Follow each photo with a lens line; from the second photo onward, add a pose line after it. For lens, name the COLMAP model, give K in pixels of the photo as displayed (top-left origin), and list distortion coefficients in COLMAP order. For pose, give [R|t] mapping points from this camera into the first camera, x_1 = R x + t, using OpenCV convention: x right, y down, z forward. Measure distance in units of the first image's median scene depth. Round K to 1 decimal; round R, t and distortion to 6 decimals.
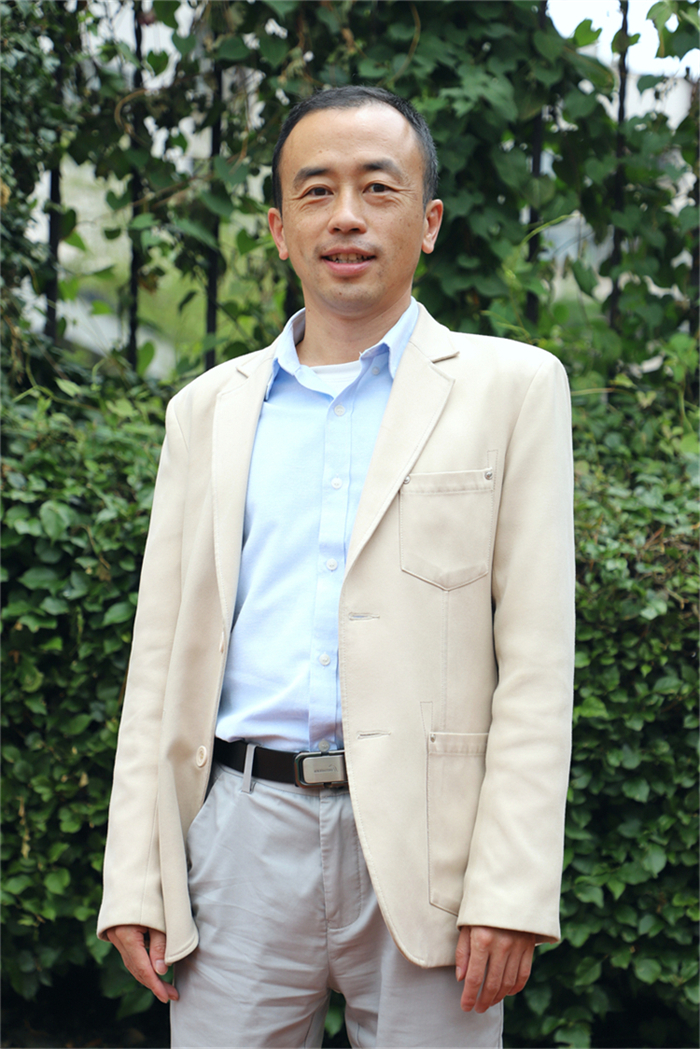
lens RADIAL K [[2923.4, 0, 362.0], [0, 2923.4, 557.6], [0, 0, 1]] dist [0.658556, 0.382282]
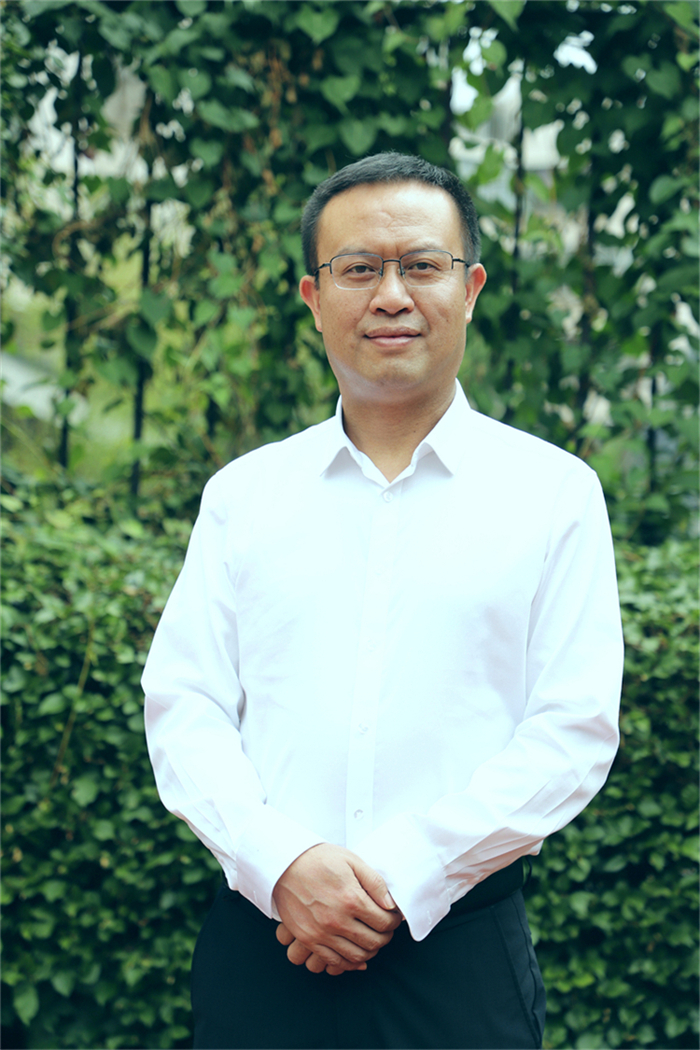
lens RADIAL K [[3375.2, 0, 341.0], [0, 3375.2, 522.7], [0, 0, 1]] dist [1.111838, -1.320698]
pose [[0.999510, 0.021143, 0.023085, -0.005155], [-0.020736, 0.999628, -0.017717, -0.028865], [-0.023451, 0.017229, 0.999576, -0.293545]]
